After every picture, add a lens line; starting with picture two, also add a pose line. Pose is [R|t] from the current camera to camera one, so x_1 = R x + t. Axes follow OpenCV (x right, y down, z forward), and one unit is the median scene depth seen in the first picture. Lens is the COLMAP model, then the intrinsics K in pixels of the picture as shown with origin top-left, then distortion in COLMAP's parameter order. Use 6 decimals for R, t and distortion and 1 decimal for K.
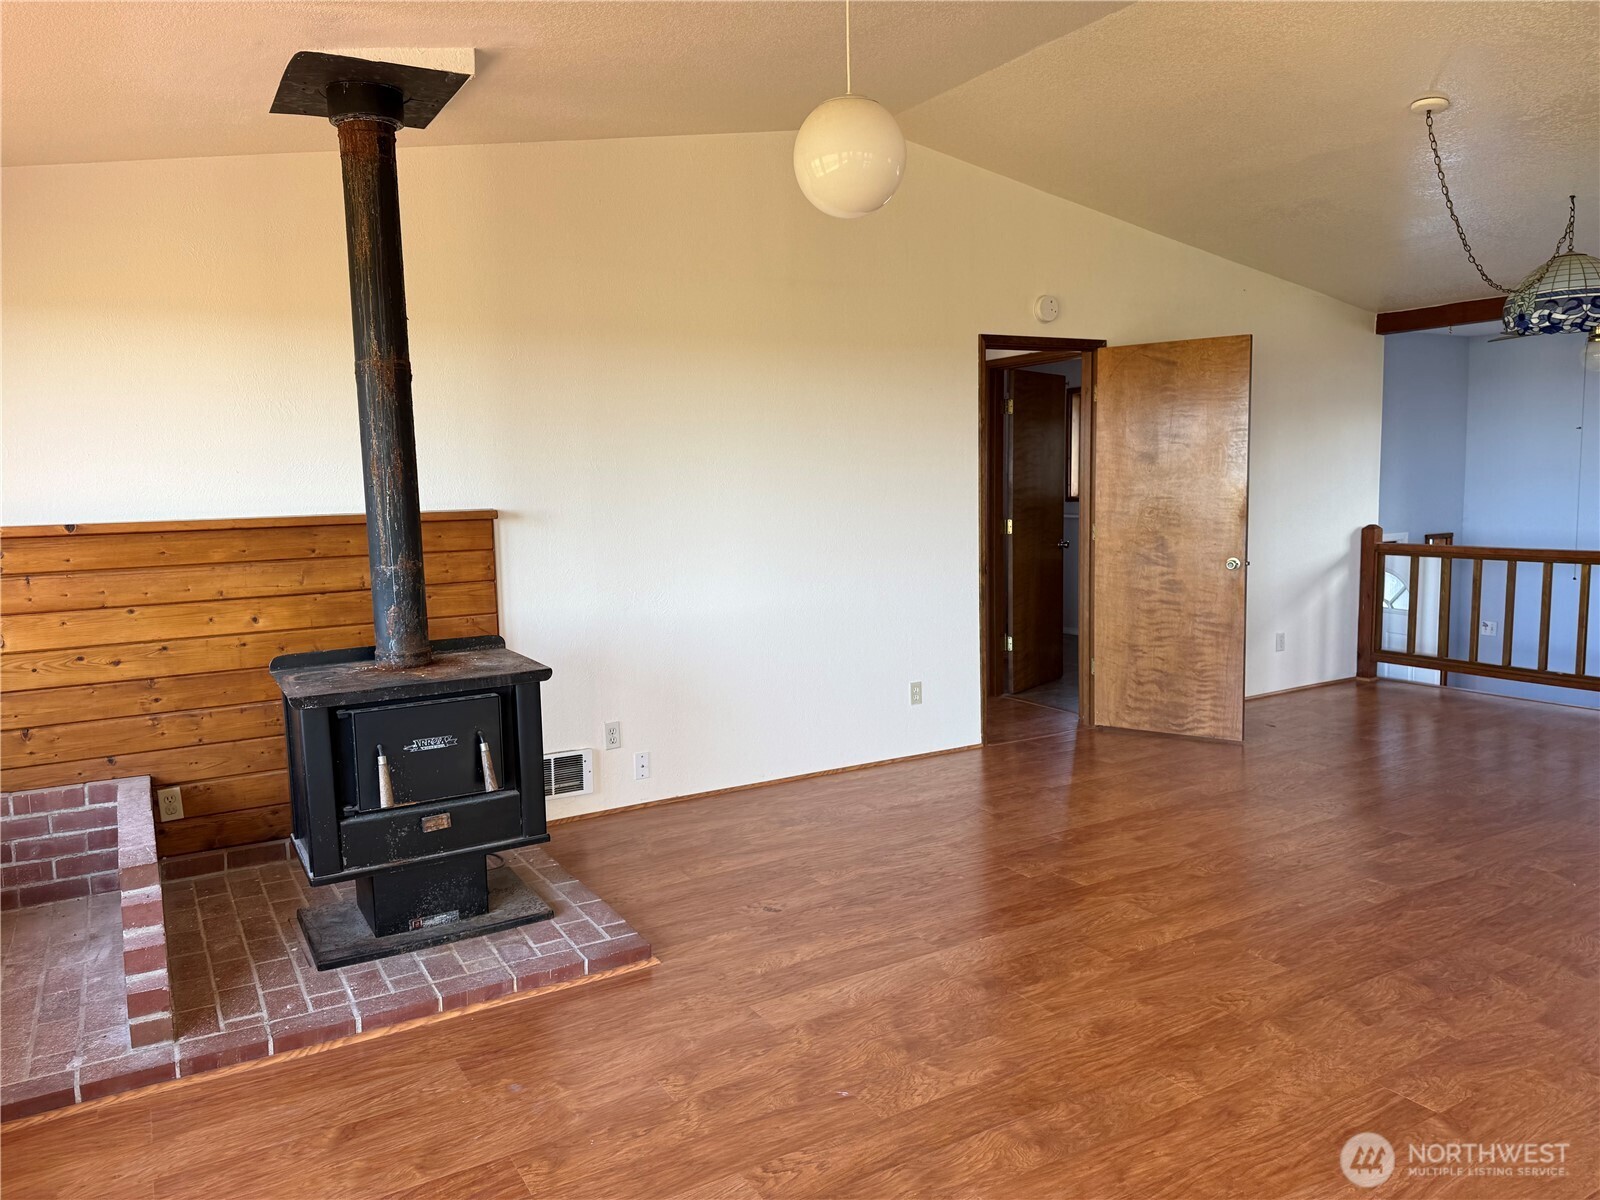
lens RADIAL K [[1118.9, 0, 741.0], [0, 1118.9, 600.9], [0, 0, 1]] dist [0.034252, -0.044075]
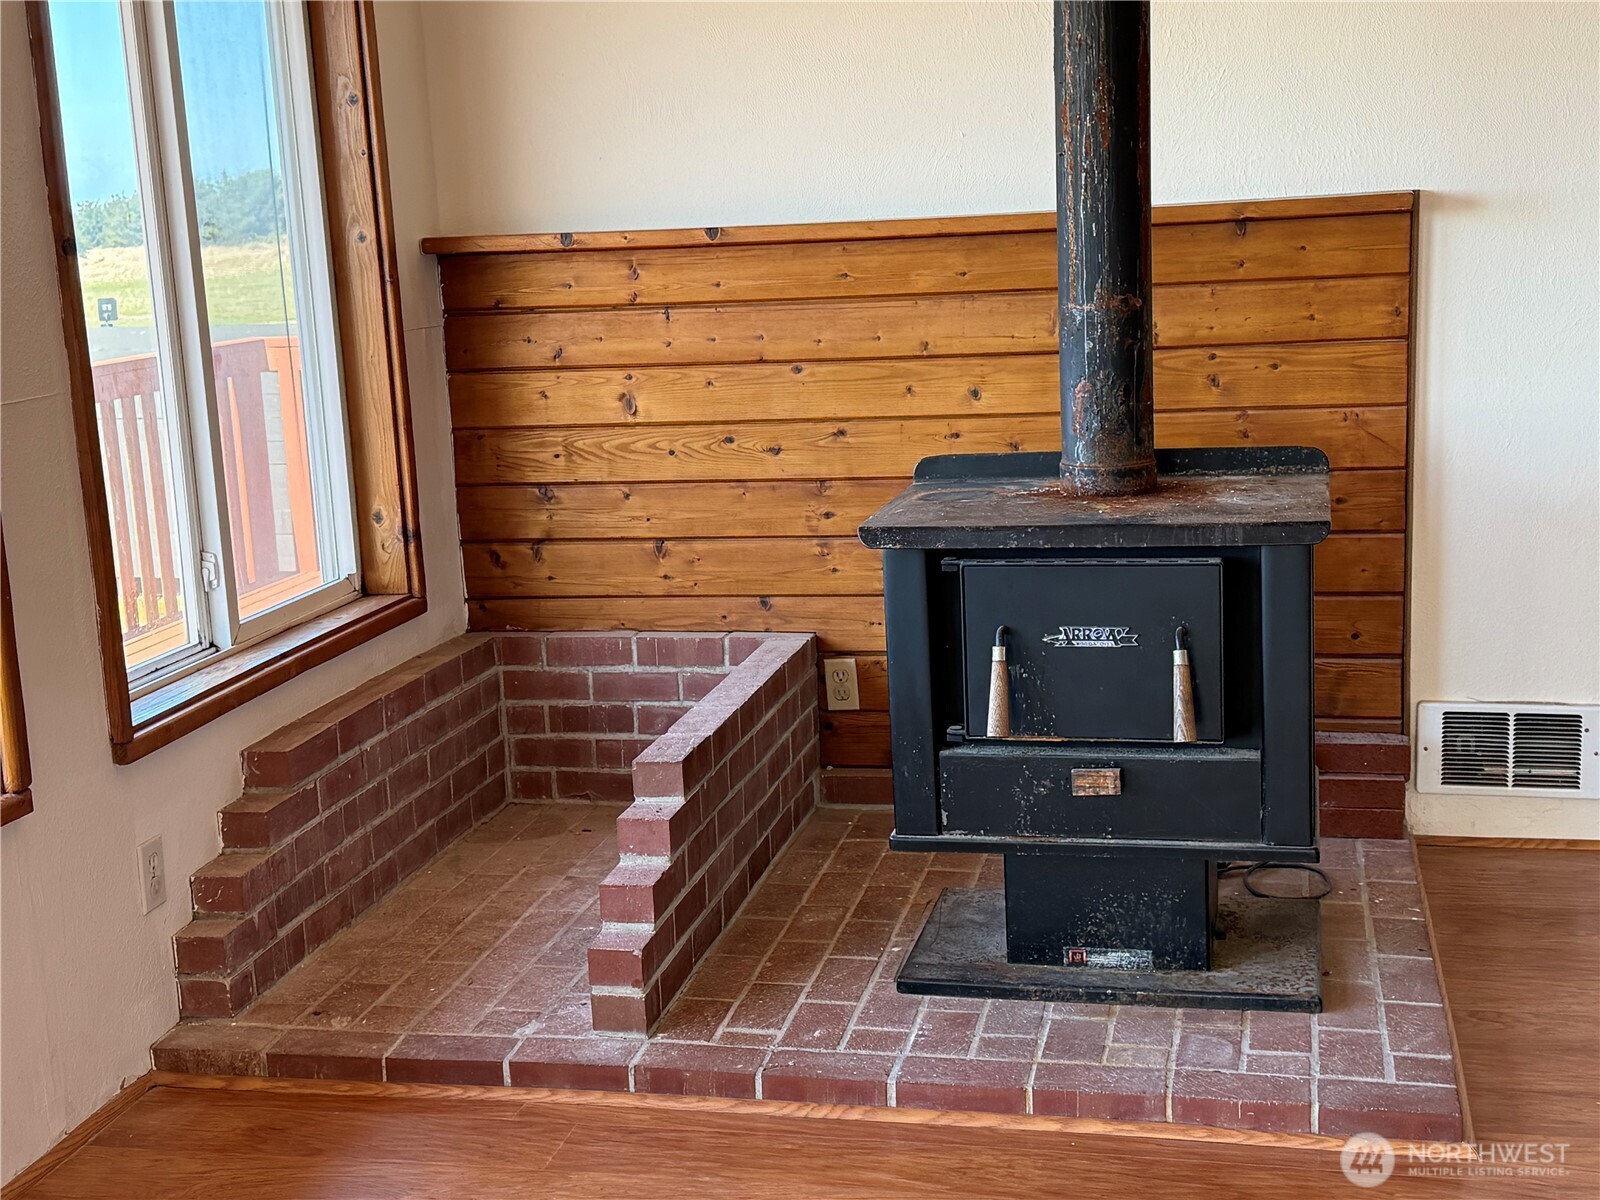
lens RADIAL K [[2117.7, 0, 791.1], [0, 2117.7, 592.2], [0, 0, 1]] dist [0.113059, 0.000000]
pose [[0.735390, 0.114680, -0.667870, 0.363076], [-0.045865, 0.991739, 0.119790, -0.012671], [0.676090, -0.057460, 0.734575, 0.182092]]
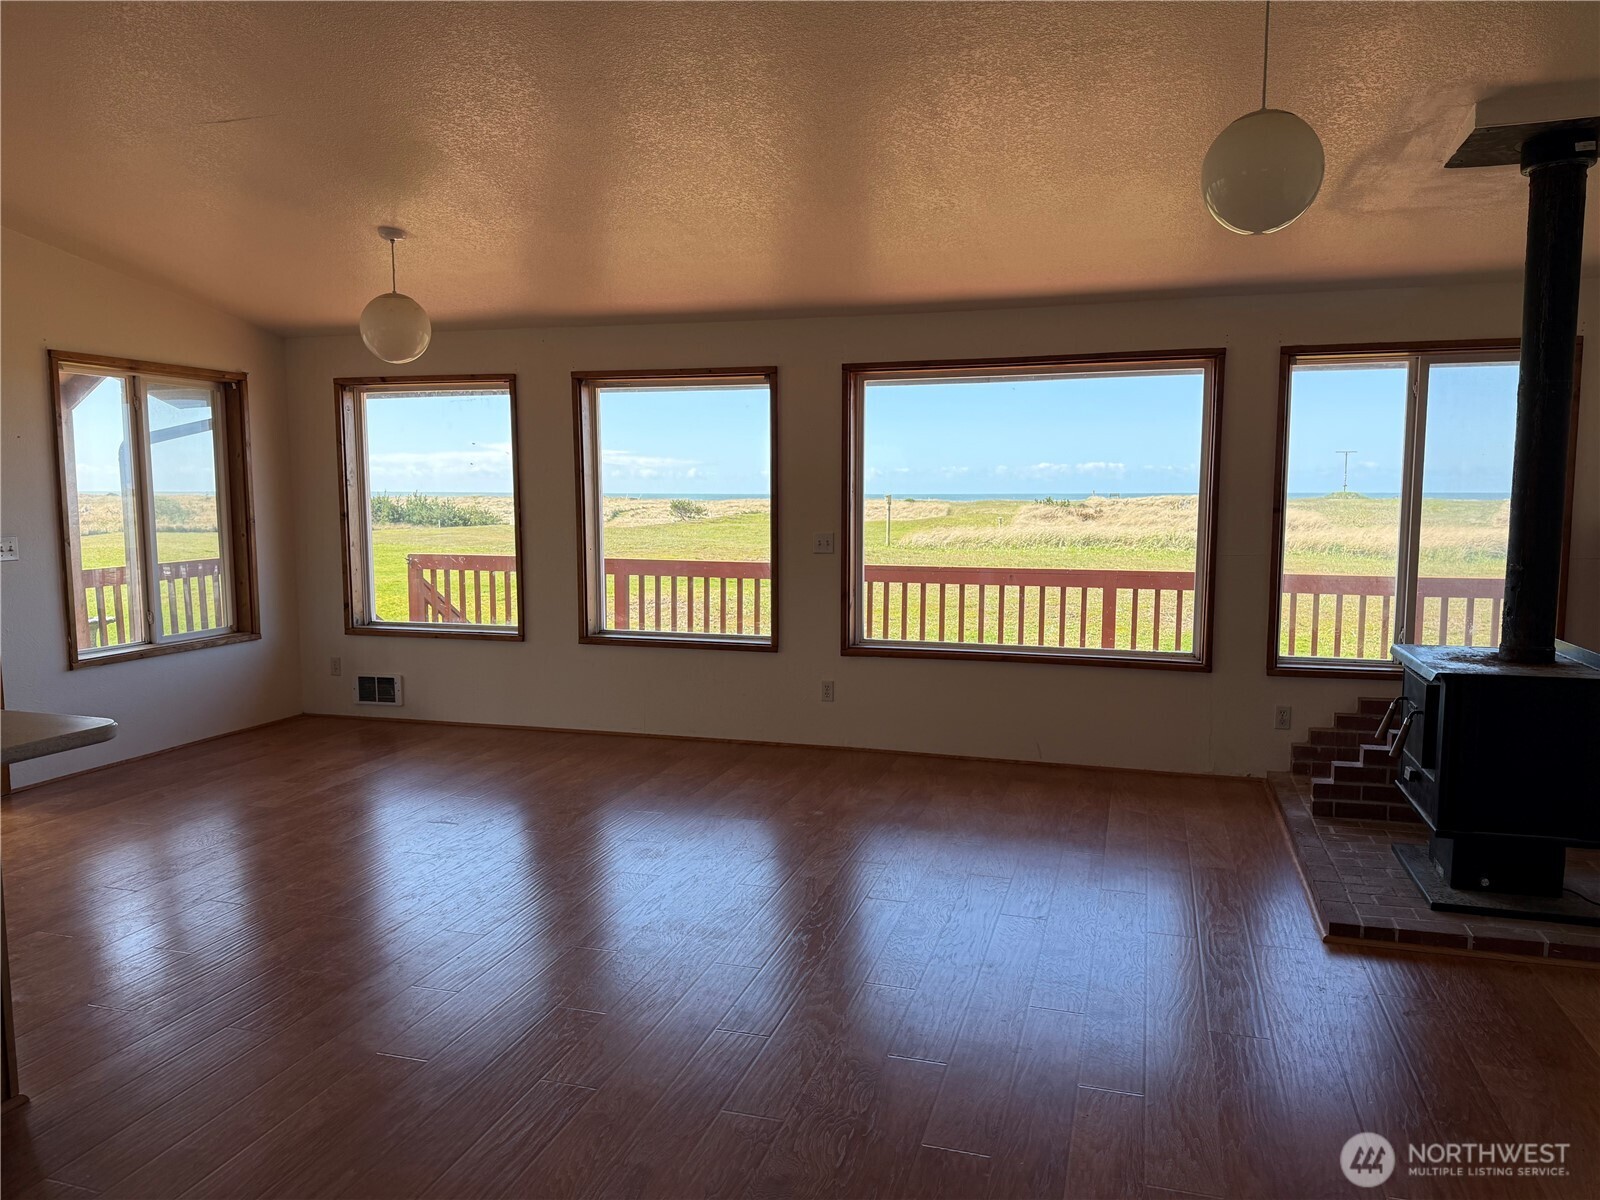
lens RADIAL K [[1118.9, 0, 814.5], [0, 1118.9, 588.6], [0, 0, 1]] dist [0.034252, -0.044075]
pose [[-0.716576, 0.090179, -0.691655, 1.186455], [-0.049964, 0.982424, 0.179854, -0.212014], [0.695717, 0.163438, -0.699476, 1.603669]]
